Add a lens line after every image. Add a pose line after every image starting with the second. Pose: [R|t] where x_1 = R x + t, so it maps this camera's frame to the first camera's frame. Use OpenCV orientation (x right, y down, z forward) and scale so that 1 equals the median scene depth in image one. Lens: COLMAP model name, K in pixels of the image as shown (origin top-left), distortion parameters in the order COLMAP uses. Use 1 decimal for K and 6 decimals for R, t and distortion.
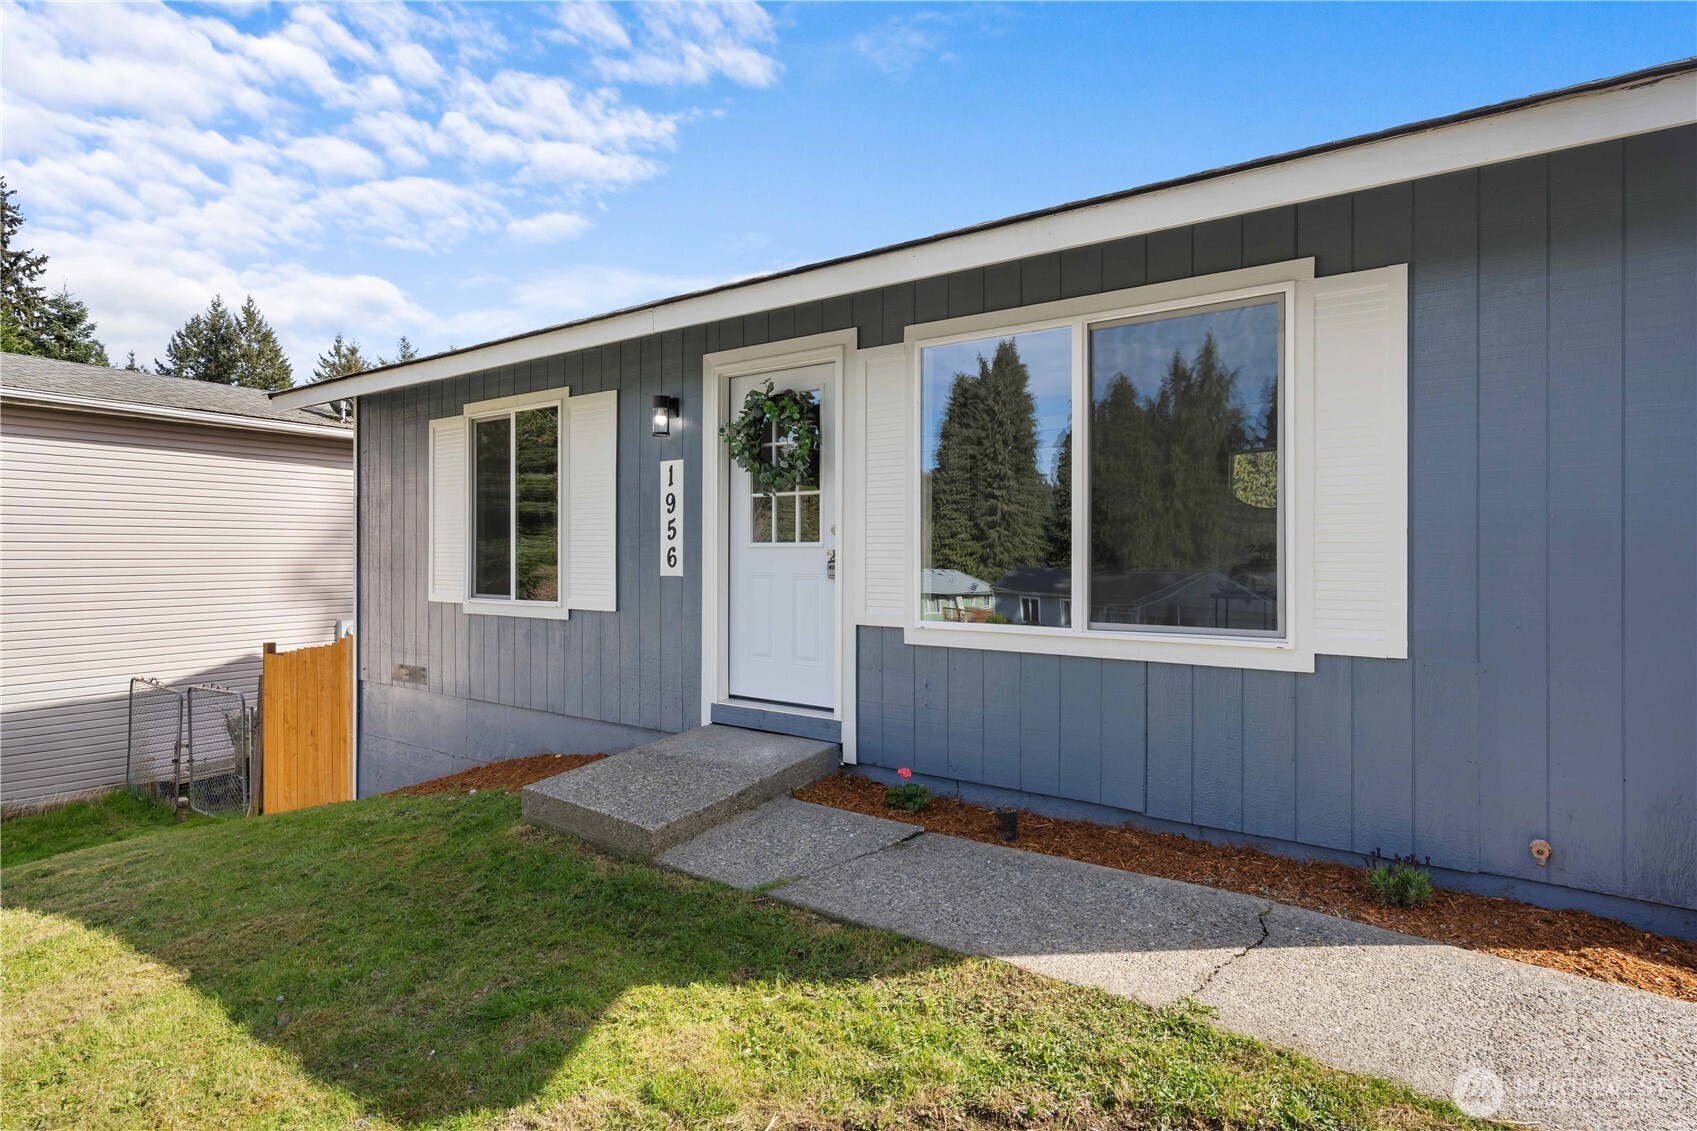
lens RADIAL K [[916.3, 0, 849.6], [0, 916.3, 557.5], [0, 0, 1]] dist [-0.005602, -0.001777]
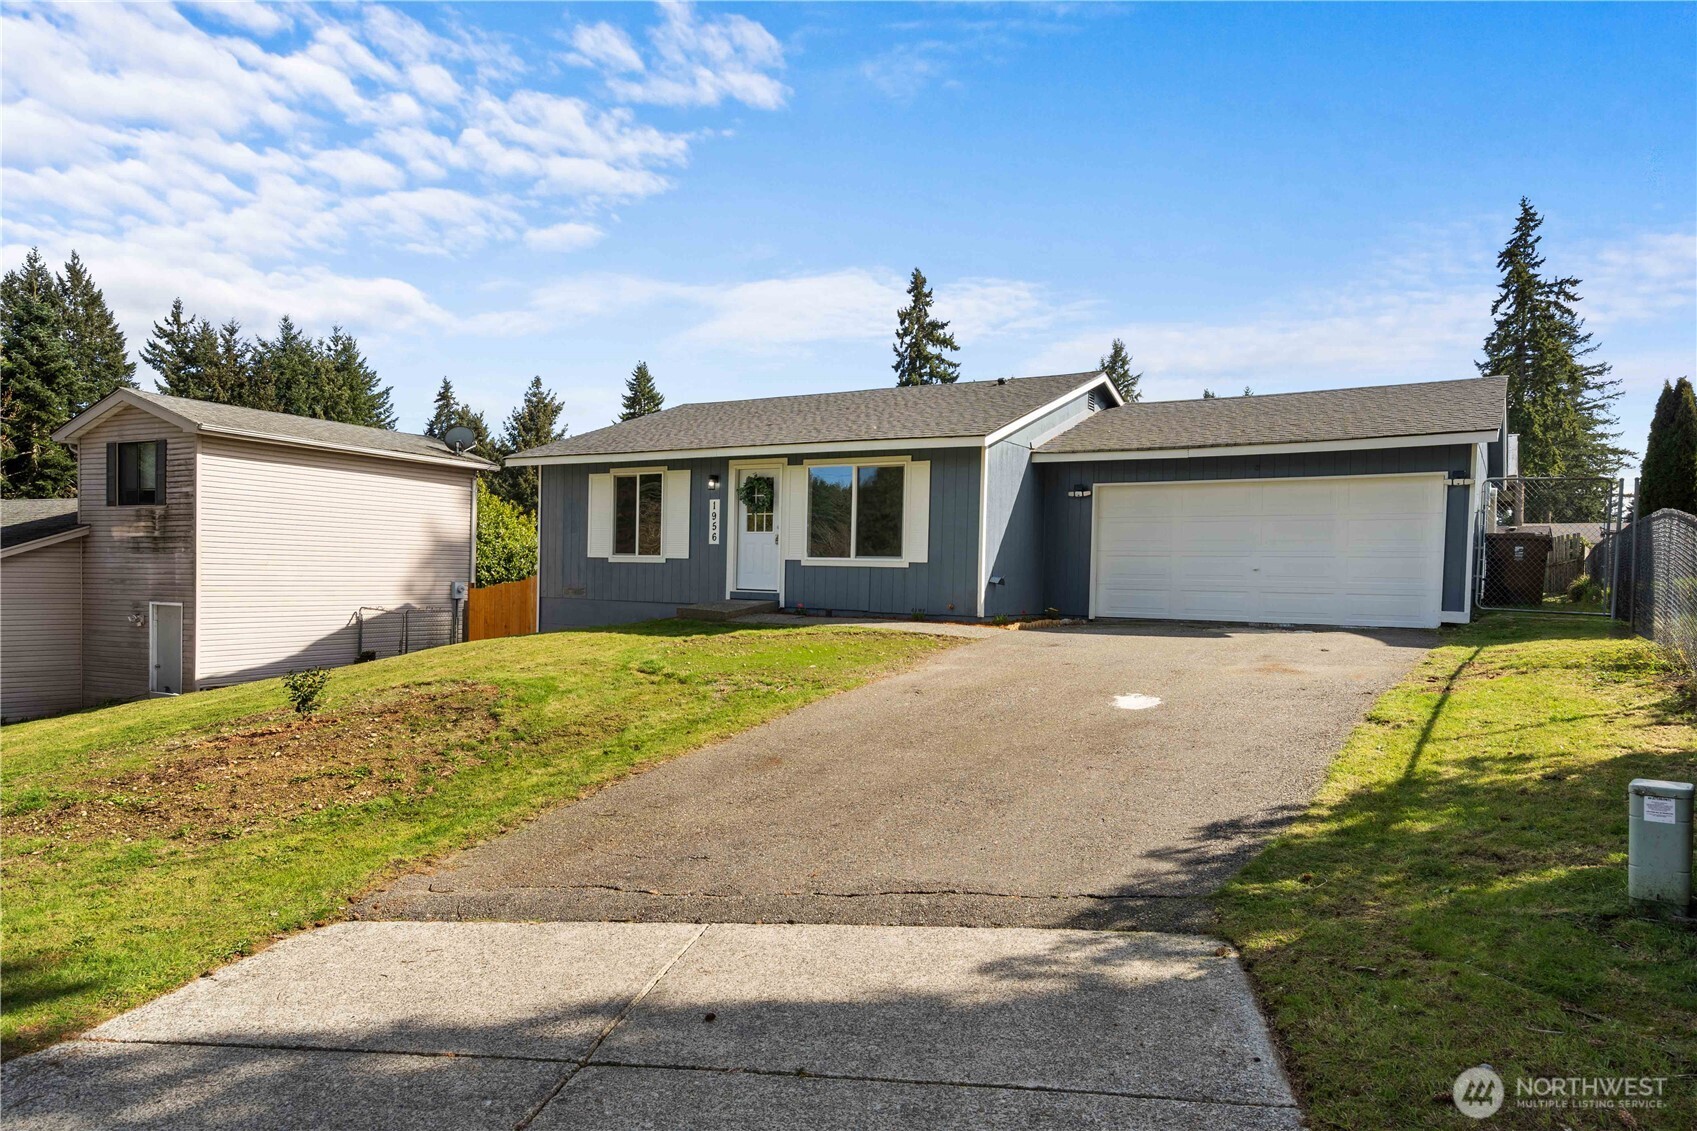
lens RADIAL K [[1096.0, 0, 848.5], [0, 1096.0, 565.5], [0, 0, 1]] dist [-0.002762, -0.000304]
pose [[0.996932, 0.020830, 0.075449, -0.047023], [-0.020206, 0.999755, -0.009028, 0.102621], [-0.075619, 0.007475, 0.997109, -2.155862]]
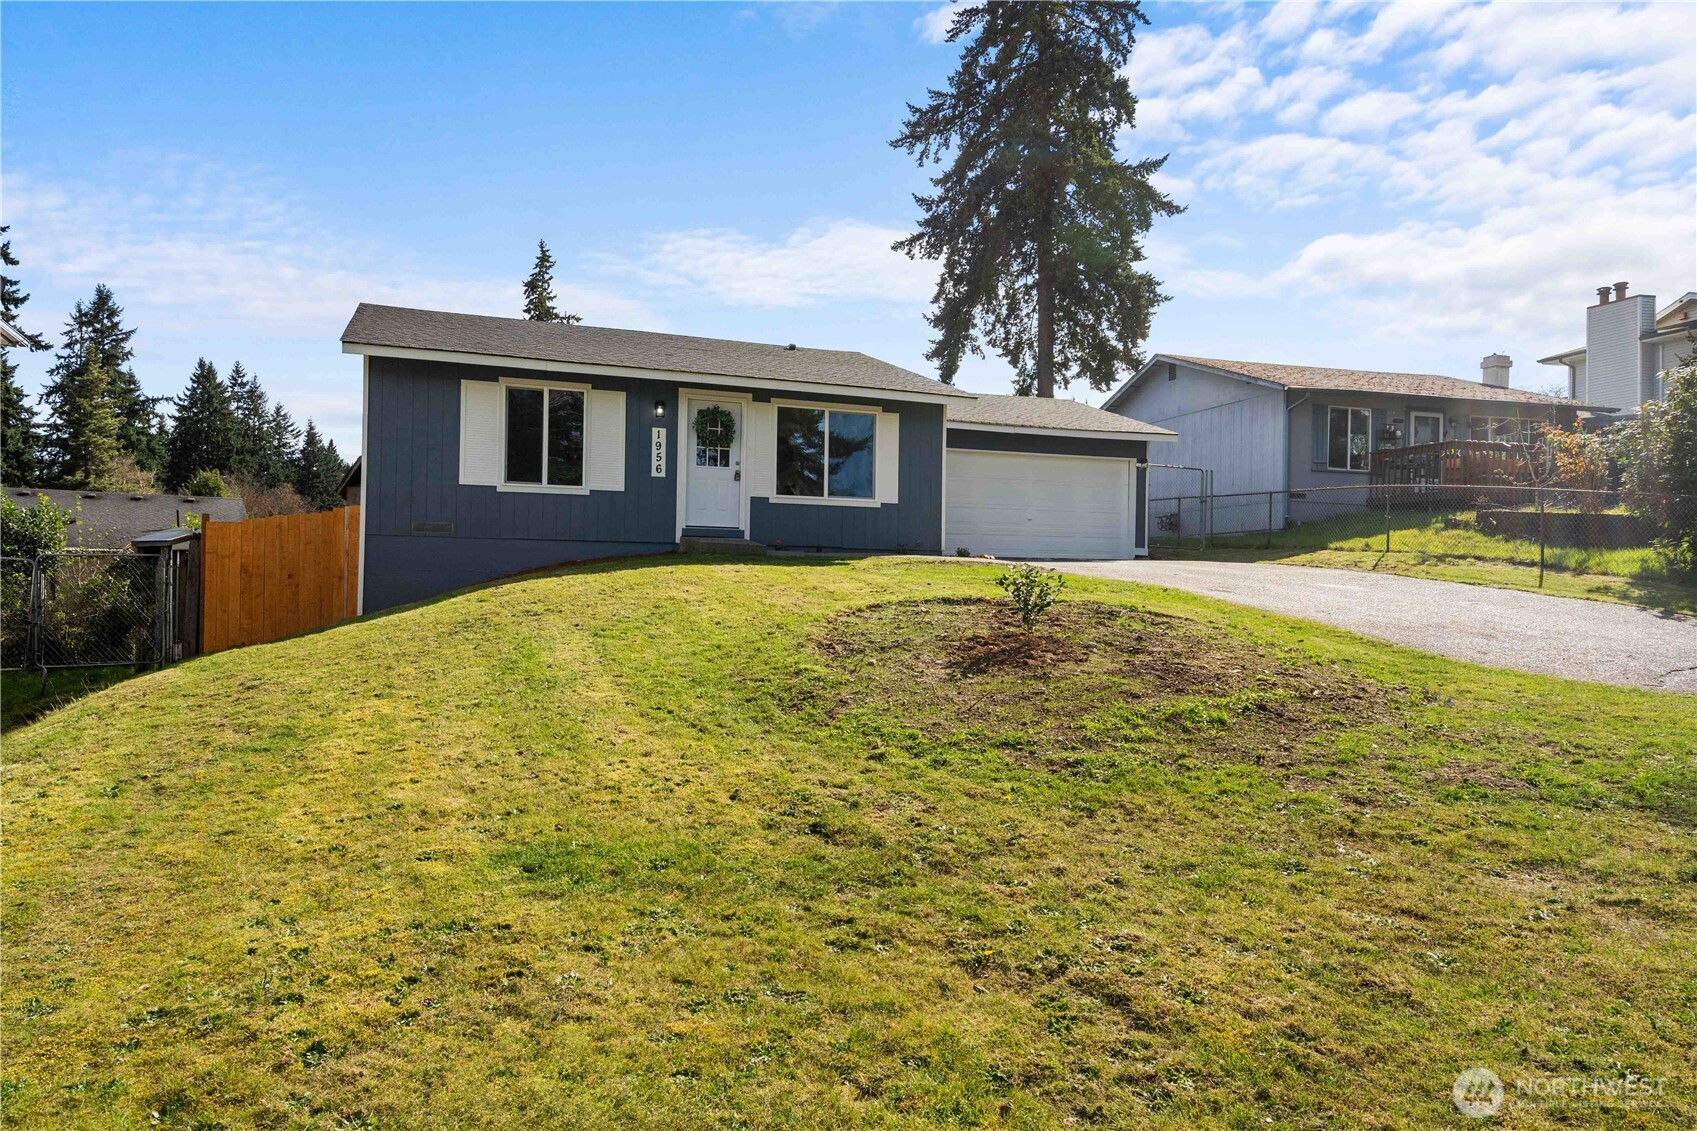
lens RADIAL K [[1039.3, 0, 848.5], [0, 1039.3, 565.5], [0, 0, 1]] dist [-0.002660, -0.003813]
pose [[0.534068, 0.015805, 0.845294, -2.227001], [-0.011595, 0.999868, -0.011369, 0.278558], [-0.845362, -0.003729, 0.534181, -0.866957]]
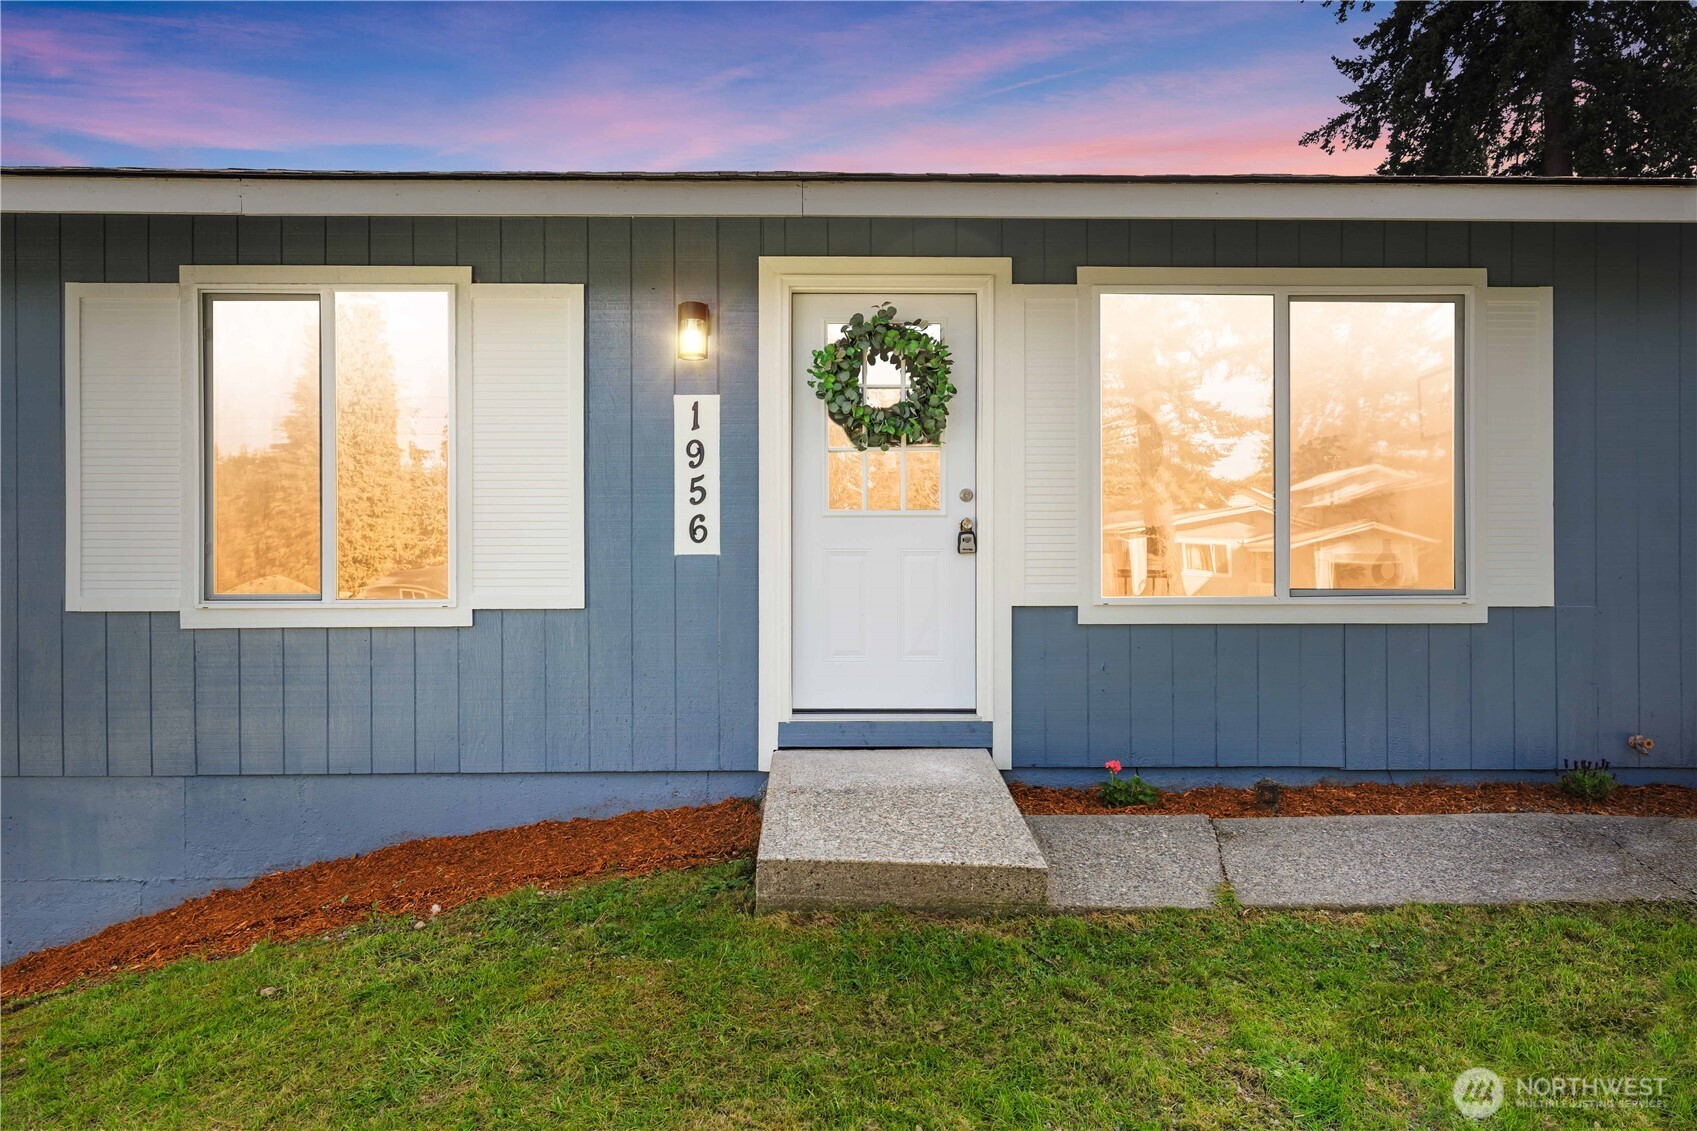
lens RADIAL K [[1032.7, 0, 848.5], [0, 1032.7, 565.5], [0, 0, 1]] dist [0.003305, 0.001344]
pose [[0.791710, -0.005582, 0.610871, -0.603002], [0.006406, 0.999979, 0.000835, 0.029041], [-0.610863, 0.003252, 0.791730, 0.284548]]
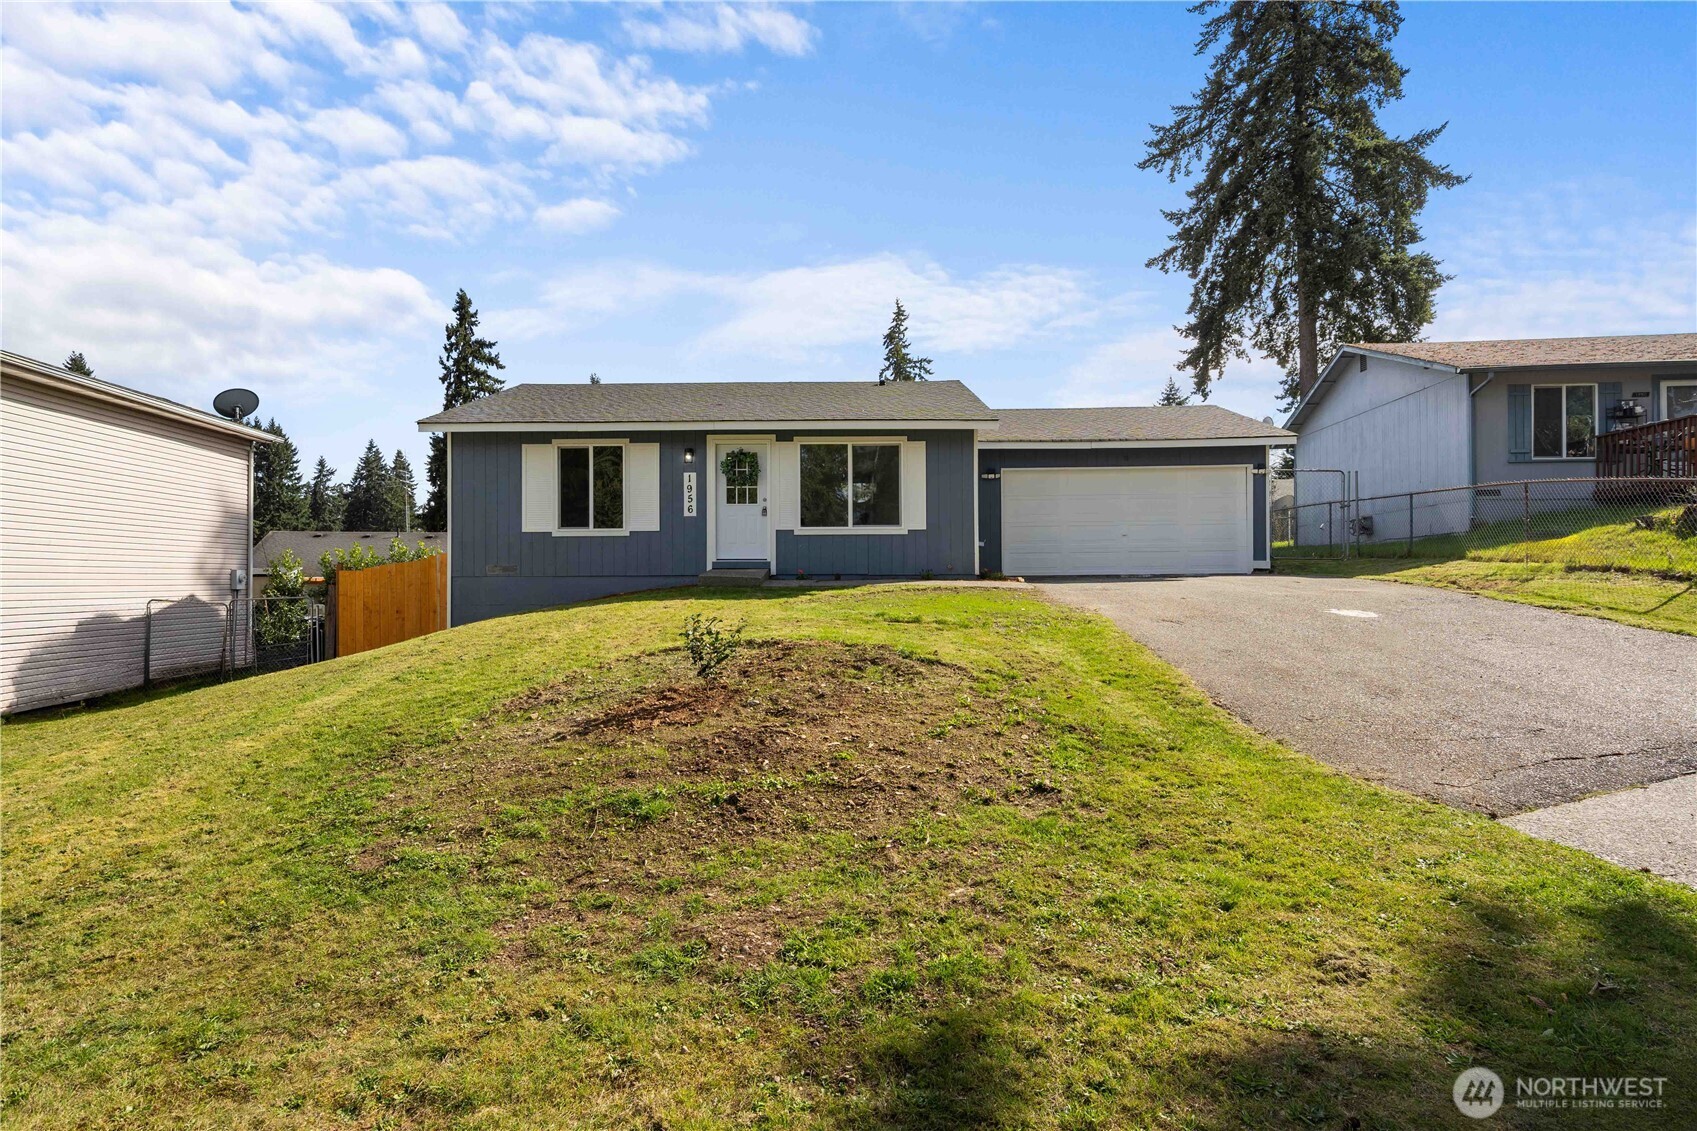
lens RADIAL K [[916.3, 0, 849.6], [0, 916.3, 557.5], [0, 0, 1]] dist [-0.005602, -0.001777]
pose [[0.811500, 0.006226, 0.584319, -1.381036], [0.008960, 0.999693, -0.023096, 0.207261], [-0.584284, 0.023978, 0.811195, -1.431460]]
